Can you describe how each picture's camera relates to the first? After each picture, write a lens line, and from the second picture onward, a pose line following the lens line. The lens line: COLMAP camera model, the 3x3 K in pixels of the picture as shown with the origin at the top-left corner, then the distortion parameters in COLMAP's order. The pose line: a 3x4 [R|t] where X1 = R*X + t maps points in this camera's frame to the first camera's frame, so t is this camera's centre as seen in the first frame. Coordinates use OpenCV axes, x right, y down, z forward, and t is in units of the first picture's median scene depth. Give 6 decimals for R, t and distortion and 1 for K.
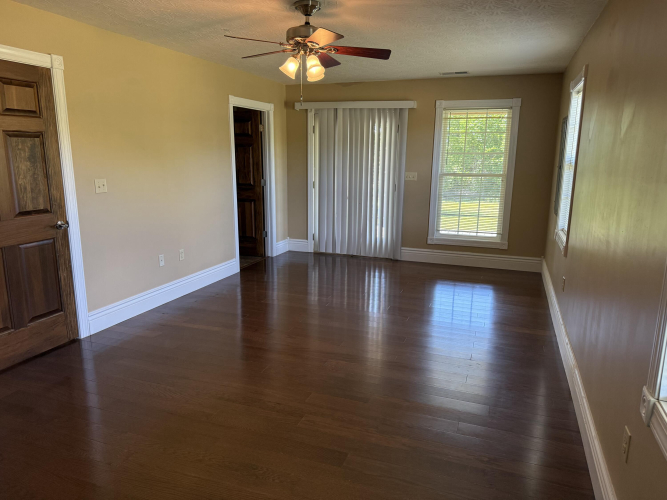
lens RADIAL K [[475.0, 0, 333.5], [0, 475.0, 250.0], [0, 0, 1]] dist [0.087349, -0.099162]
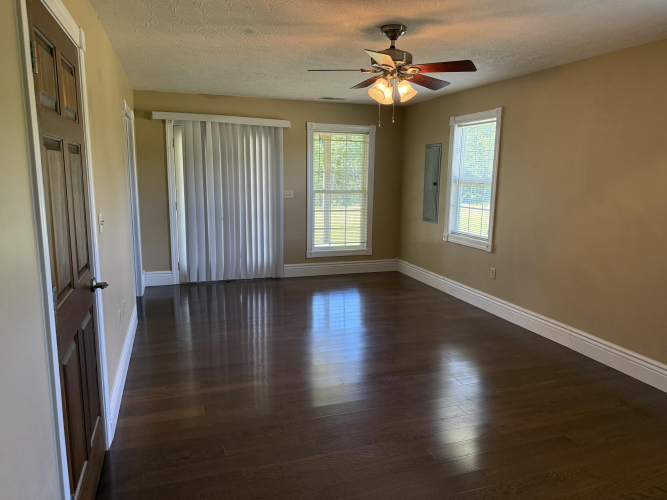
lens RADIAL K [[475.0, 0, 333.5], [0, 475.0, 250.0], [0, 0, 1]] dist [0.087349, -0.099162]
pose [[0.774043, -0.099948, 0.625194, -0.398406], [0.123040, 0.992382, 0.006315, -0.029842], [-0.621062, 0.072036, 0.780444, 0.154242]]
